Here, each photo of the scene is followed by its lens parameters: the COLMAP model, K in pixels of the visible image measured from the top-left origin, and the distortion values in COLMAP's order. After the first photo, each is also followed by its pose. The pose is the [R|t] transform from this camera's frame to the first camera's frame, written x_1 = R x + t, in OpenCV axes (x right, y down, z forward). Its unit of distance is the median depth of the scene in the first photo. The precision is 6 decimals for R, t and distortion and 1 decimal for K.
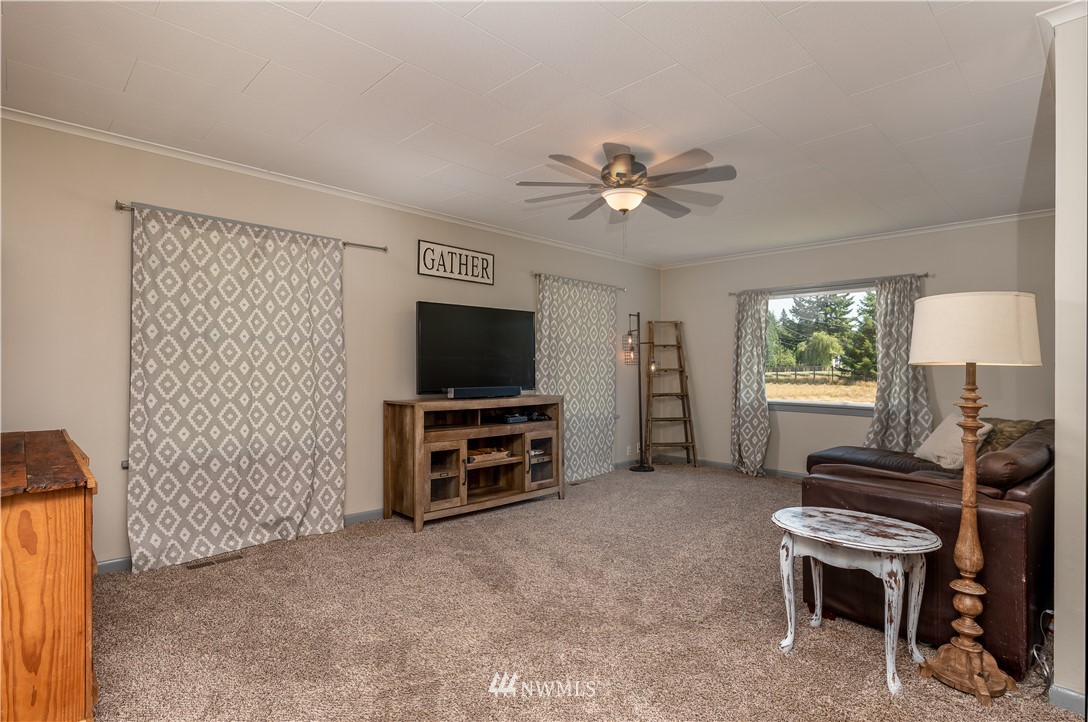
lens RADIAL K [[524.0, 0, 544.2], [0, 524.0, 364.8], [0, 0, 1]] dist [-0.000157, -0.000113]
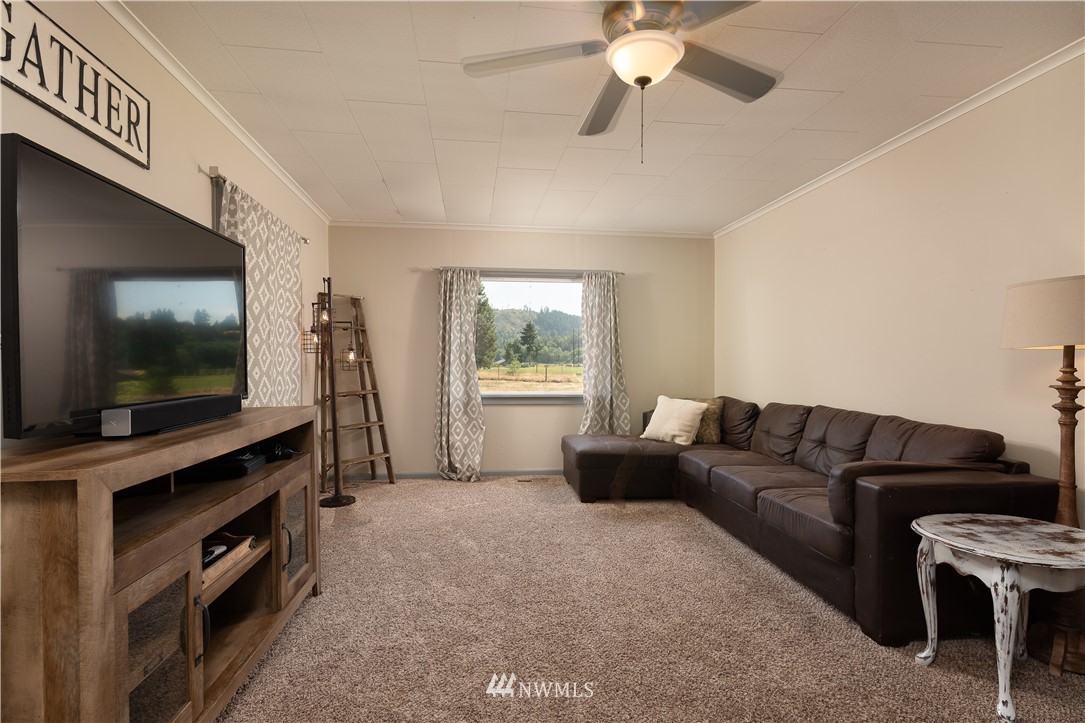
lens RADIAL K [[510.4, 0, 542.6], [0, 510.4, 361.1], [0, 0, 1]] dist [-0.004411, -0.000569]
pose [[0.619567, -0.004705, 0.784930, -0.244524], [-0.001106, 0.999976, 0.006867, 0.008748], [-0.784943, -0.005122, 0.619547, 0.498113]]
